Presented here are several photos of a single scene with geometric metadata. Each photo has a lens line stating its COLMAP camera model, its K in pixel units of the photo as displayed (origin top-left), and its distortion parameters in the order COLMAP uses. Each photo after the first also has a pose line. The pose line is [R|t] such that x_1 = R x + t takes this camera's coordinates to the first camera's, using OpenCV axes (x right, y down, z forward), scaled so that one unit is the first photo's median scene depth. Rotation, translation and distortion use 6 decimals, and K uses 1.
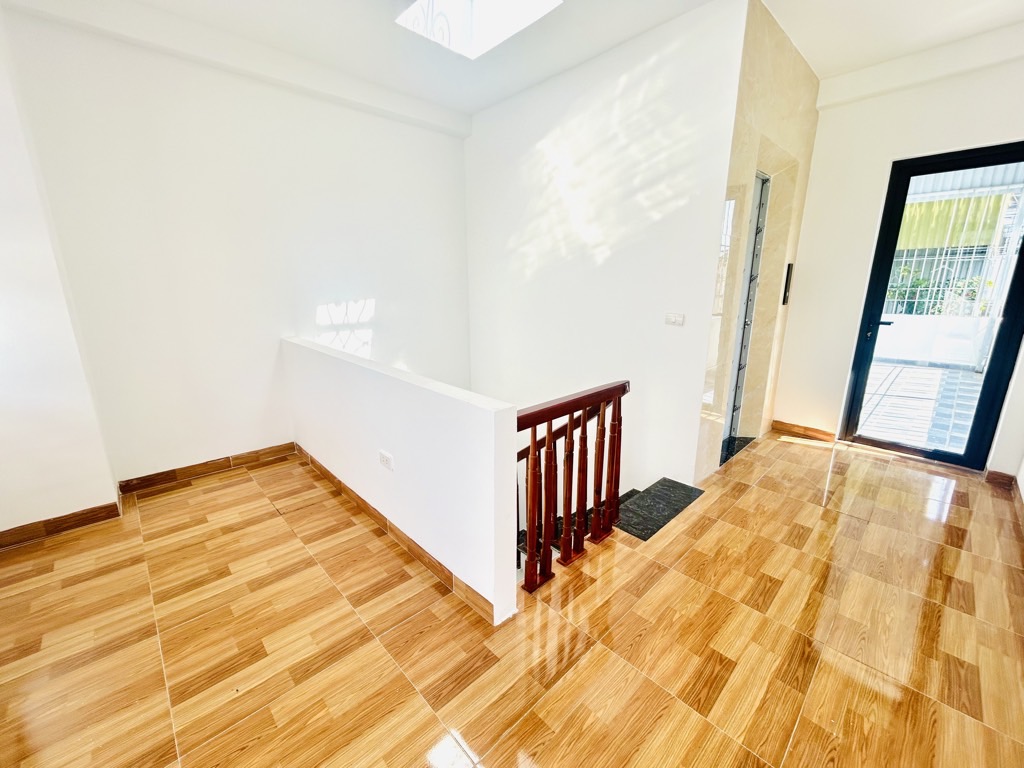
lens RADIAL K [[417.8, 0, 511.3], [0, 417.8, 384.9], [0, 0, 1]] dist [-0.000777, 0.000100]
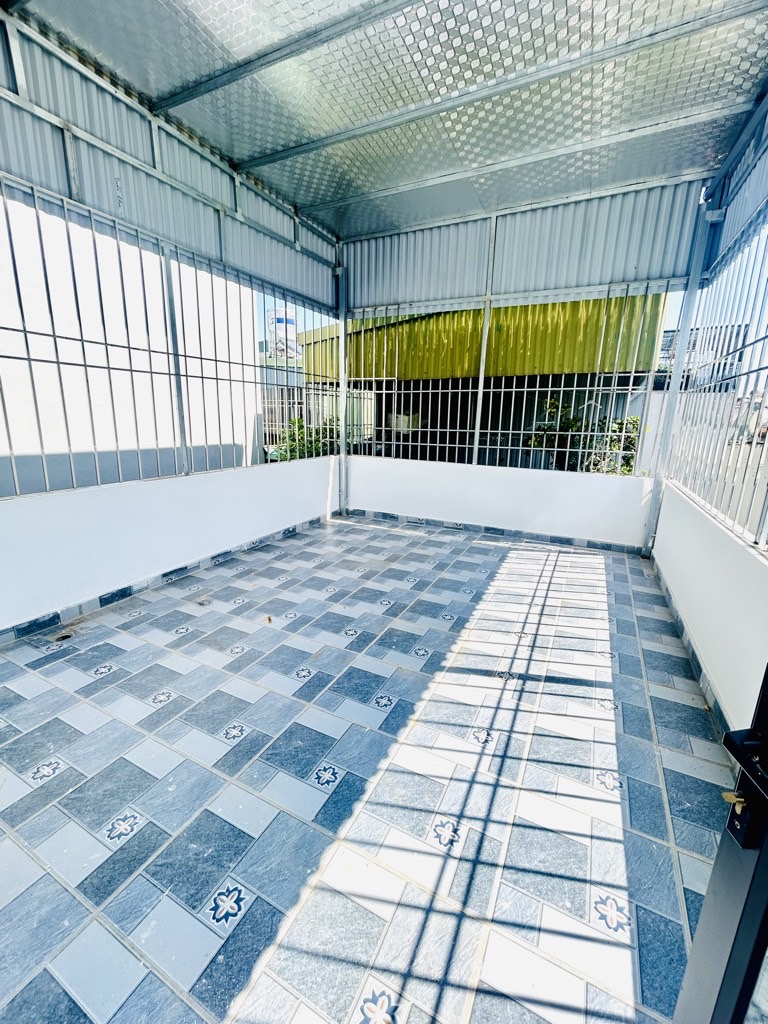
lens RADIAL K [[417.8, 0, 382.9], [0, 417.8, 511.2], [0, 0, 1]] dist [-0.000777, 0.000100]
pose [[0.940127, -0.057483, 0.335941, 0.469780], [0.059823, 0.998203, 0.003389, -0.127728], [-0.335533, 0.016911, 0.941877, 0.478826]]
